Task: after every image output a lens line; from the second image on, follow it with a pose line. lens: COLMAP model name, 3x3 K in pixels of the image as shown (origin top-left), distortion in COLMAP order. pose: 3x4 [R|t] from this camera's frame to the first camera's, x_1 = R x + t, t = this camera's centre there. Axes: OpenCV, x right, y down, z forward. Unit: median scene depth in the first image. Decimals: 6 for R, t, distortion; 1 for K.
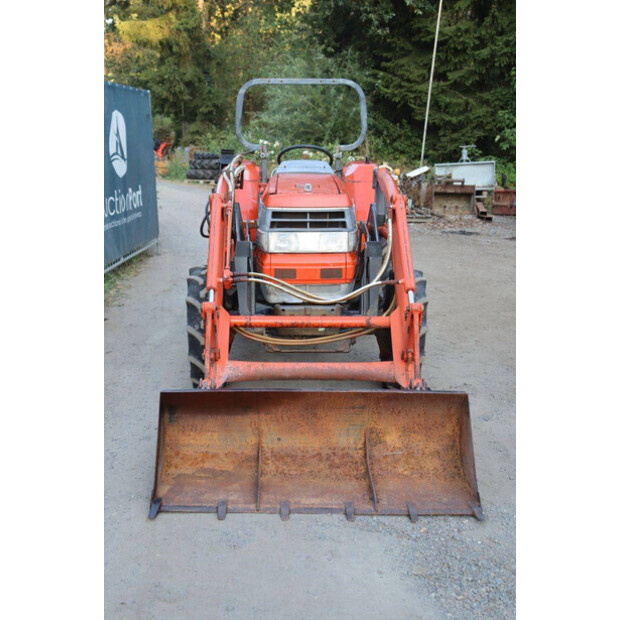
lens RADIAL K [[897.5, 0, 310.0], [0, 897.5, 310.0], [0, 0, 1]] dist [0.074122, 0.064864]
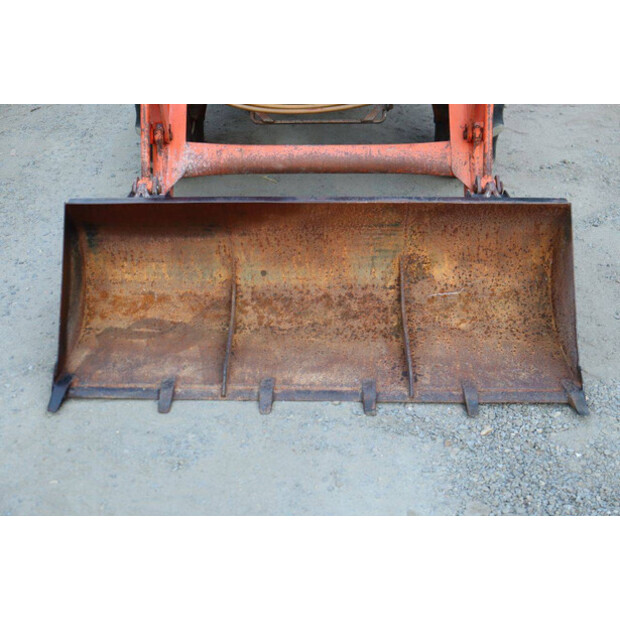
lens RADIAL K [[1085.9, 0, 310.0], [0, 1085.9, 310.0], [0, 0, 1]] dist [0.187248, 0.107232]
pose [[0.998830, 0.002159, -0.048320, 0.035555], [0.010236, 0.966940, 0.254798, -0.026539], [0.047273, -0.254995, 0.965786, 0.253877]]
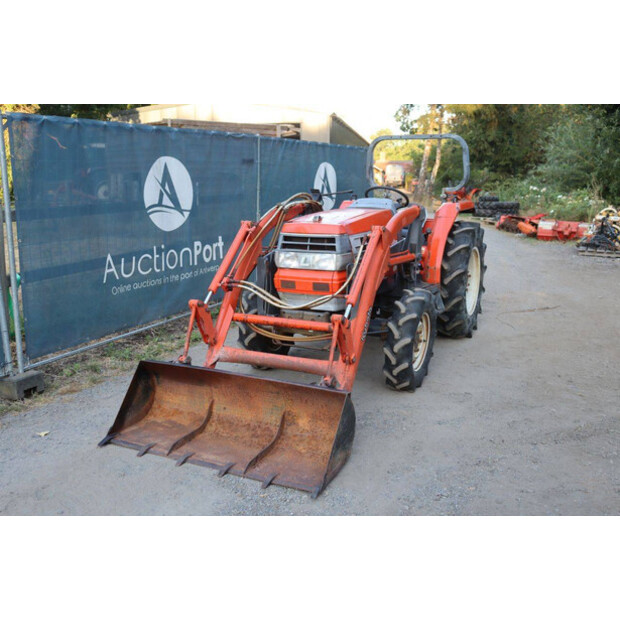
lens RADIAL K [[673.1, 0, 286.6], [0, 673.1, 311.5], [0, 0, 1]] dist [-0.025958, -0.023377]
pose [[0.878309, 0.087891, -0.469945, 0.494571], [-0.089648, 0.995798, 0.018689, -0.022909], [0.469613, 0.025715, 0.882498, 0.176272]]
